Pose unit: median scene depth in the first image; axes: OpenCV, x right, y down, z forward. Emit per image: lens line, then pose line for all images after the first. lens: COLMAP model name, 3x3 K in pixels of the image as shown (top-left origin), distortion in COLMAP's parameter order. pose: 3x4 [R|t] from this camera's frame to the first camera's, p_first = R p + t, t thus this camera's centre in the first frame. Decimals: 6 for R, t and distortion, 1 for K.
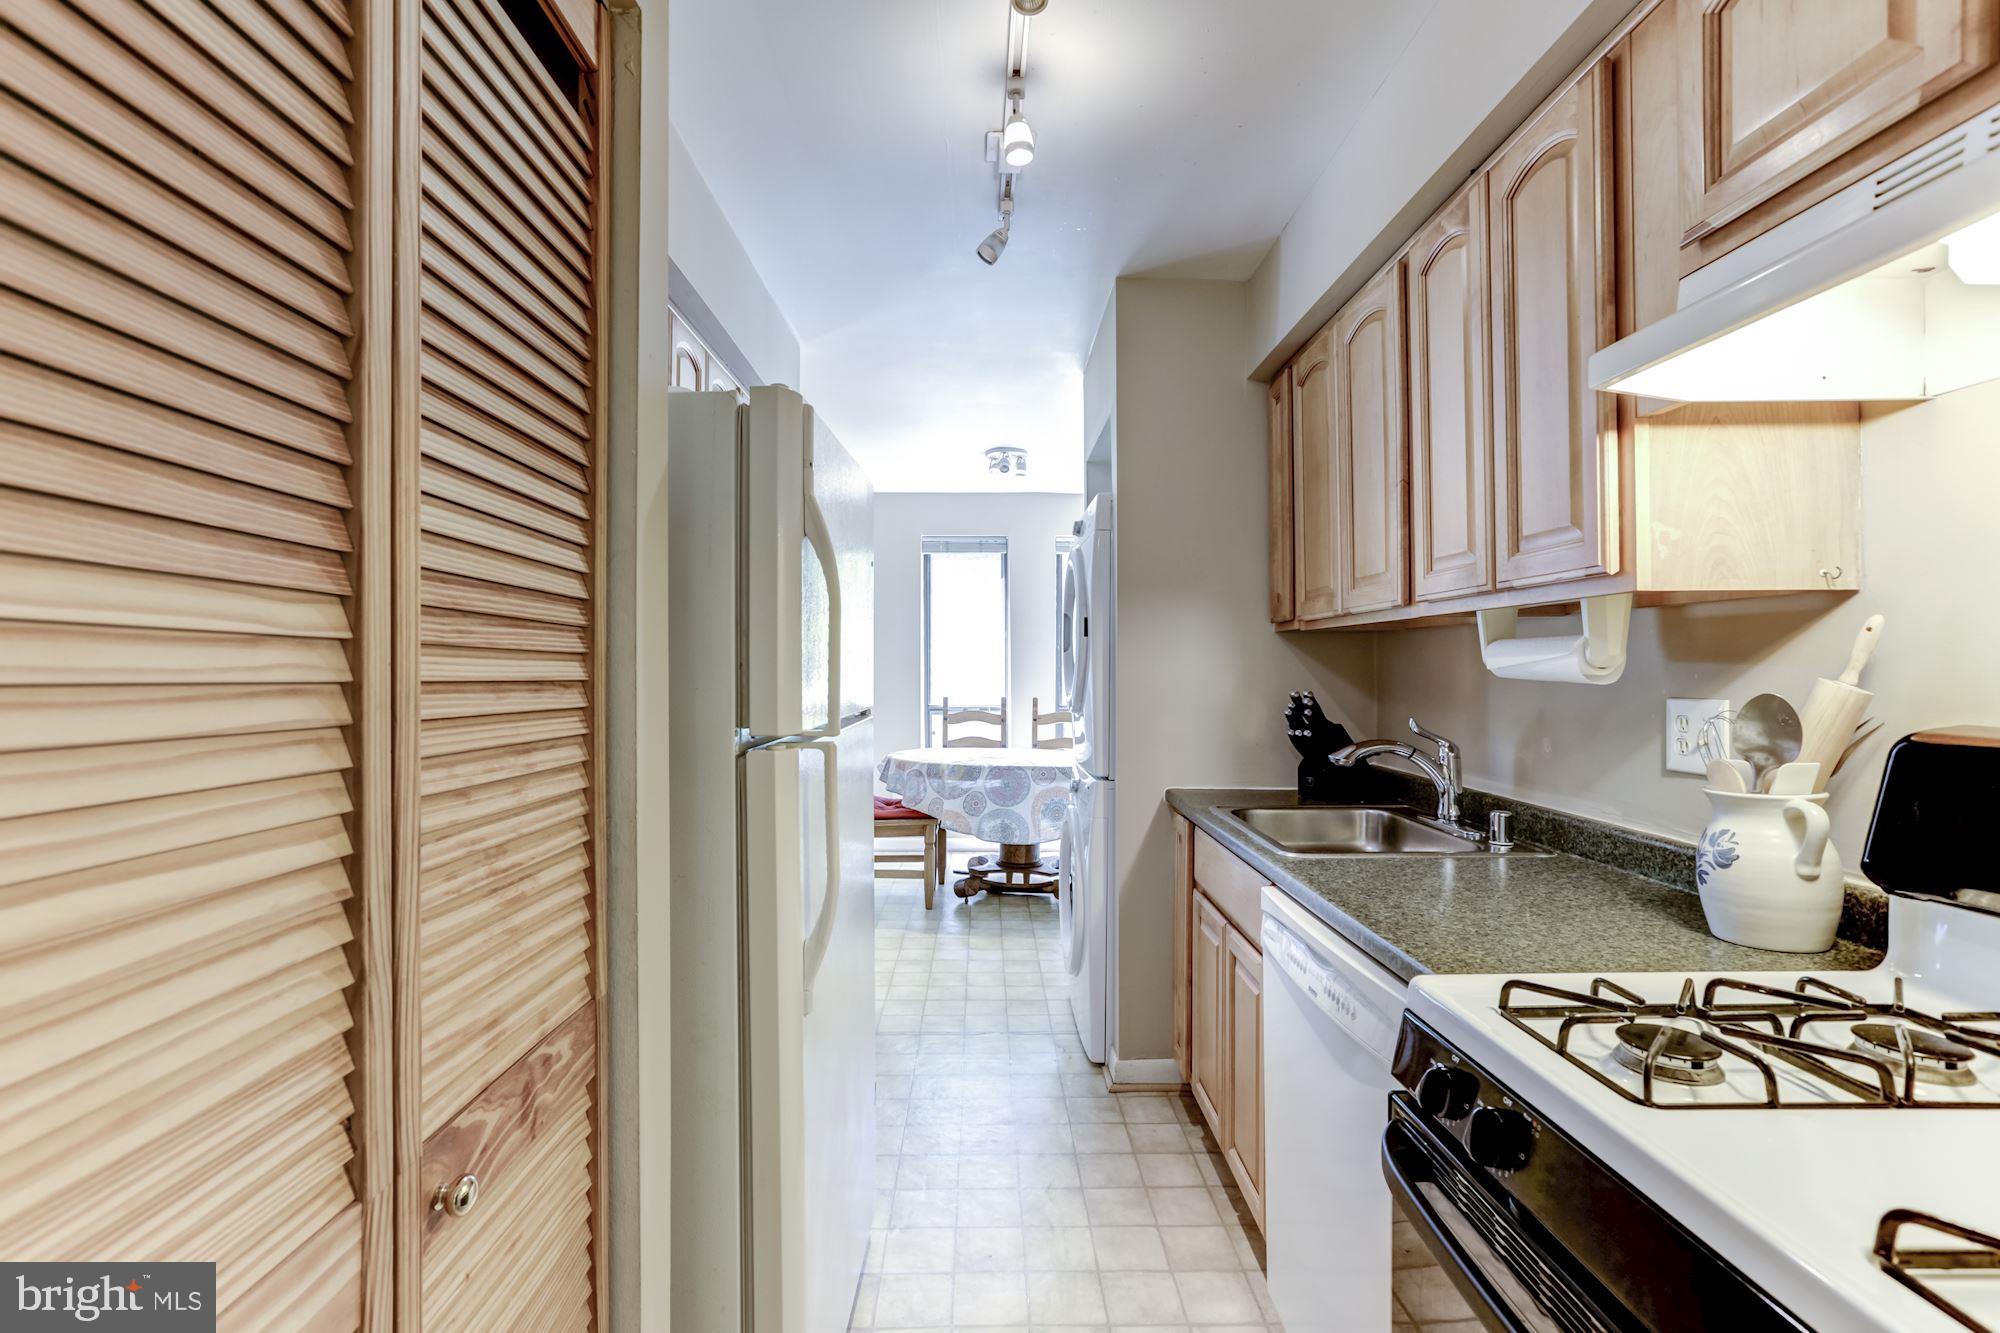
lens RADIAL K [[902.2, 0, 1000.0], [0, 902.2, 666.5], [0, 0, 1]] dist [-0.021425, 0.000317]
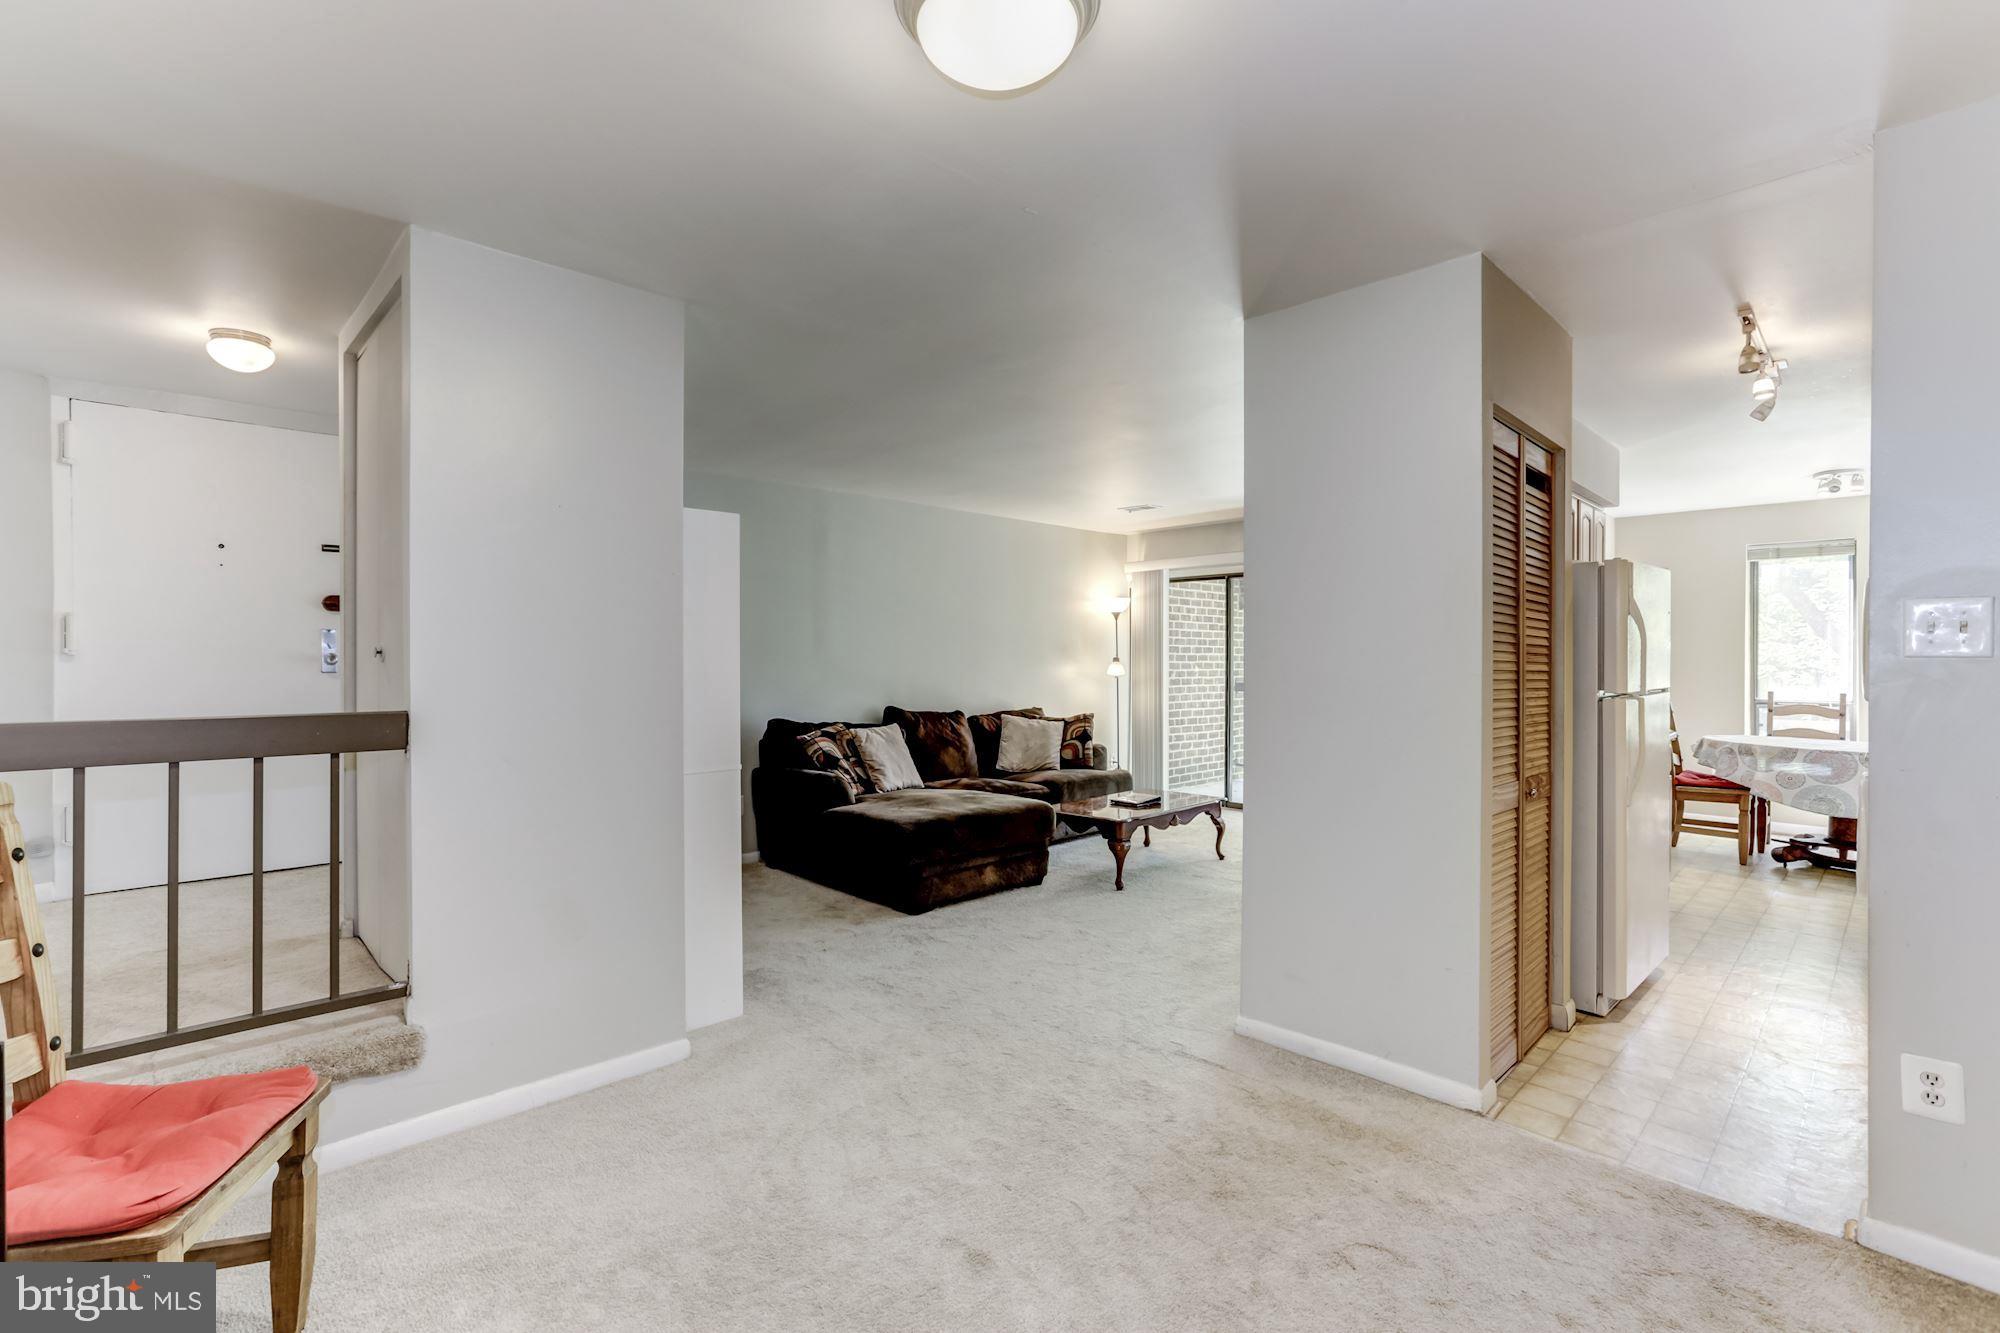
lens RADIAL K [[882.6, 0, 1000.0], [0, 882.6, 666.5], [0, 0, 1]] dist [0.003213, 0.000440]
pose [[0.683813, 0.006014, -0.729633, 0.105572], [-0.001516, 0.999976, 0.006821, -0.004152], [0.729656, -0.003558, 0.683805, -0.543800]]
